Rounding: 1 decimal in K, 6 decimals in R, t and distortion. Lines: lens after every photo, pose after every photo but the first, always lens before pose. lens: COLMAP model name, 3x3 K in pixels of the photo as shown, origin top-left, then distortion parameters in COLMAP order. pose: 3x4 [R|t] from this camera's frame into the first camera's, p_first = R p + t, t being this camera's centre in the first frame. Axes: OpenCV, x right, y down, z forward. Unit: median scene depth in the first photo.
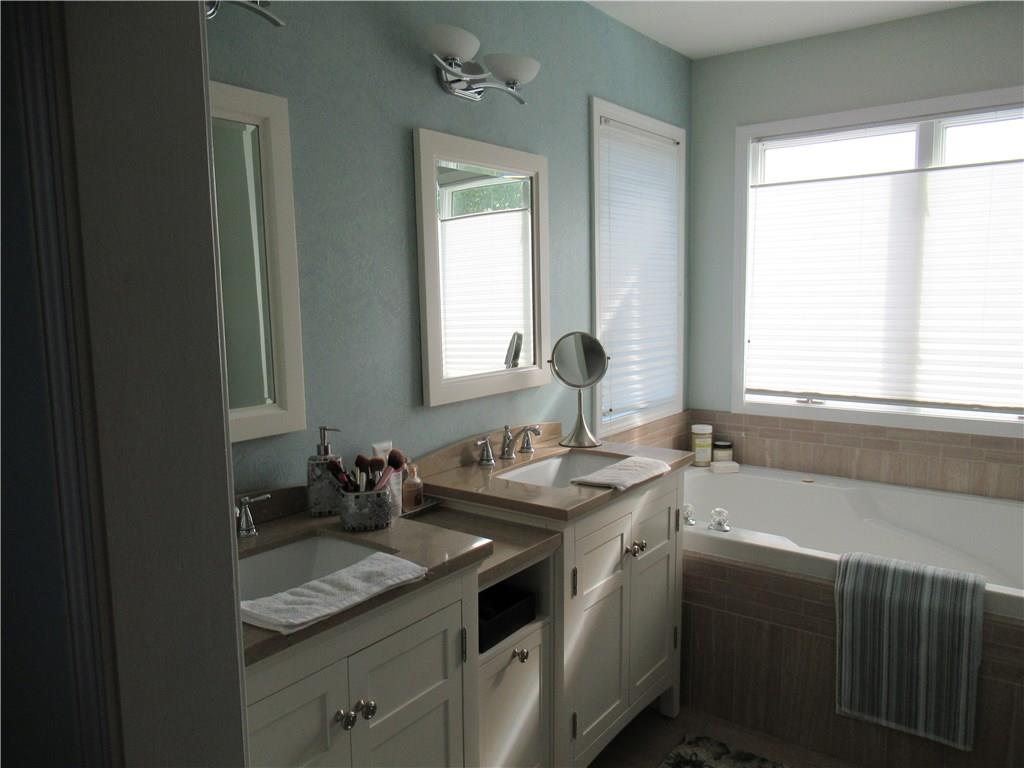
lens RADIAL K [[768.4, 0, 514.9], [0, 768.4, 389.6], [0, 0, 1]] dist [0.004024, -0.001969]
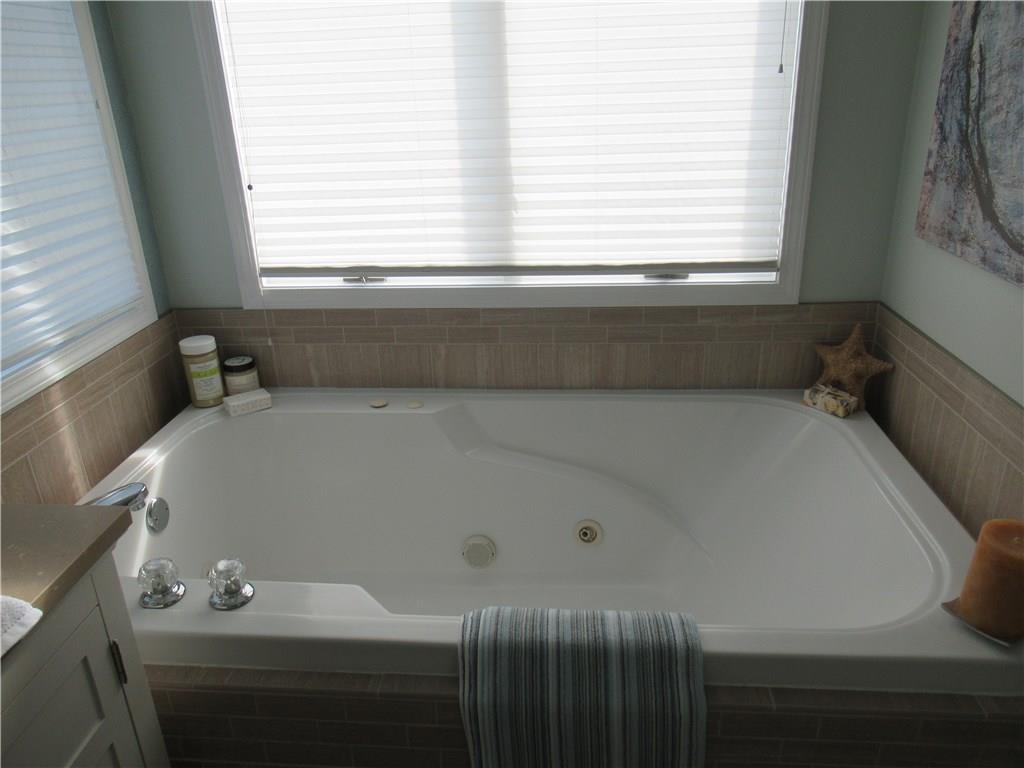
lens RADIAL K [[768.4, 0, 518.9], [0, 768.4, 379.9], [0, 0, 1]] dist [0.004024, -0.001969]
pose [[0.842183, -0.214017, 0.494899, 0.169094], [0.090656, 0.960990, 0.261304, -0.060476], [-0.531516, -0.175200, 0.828731, 0.414971]]
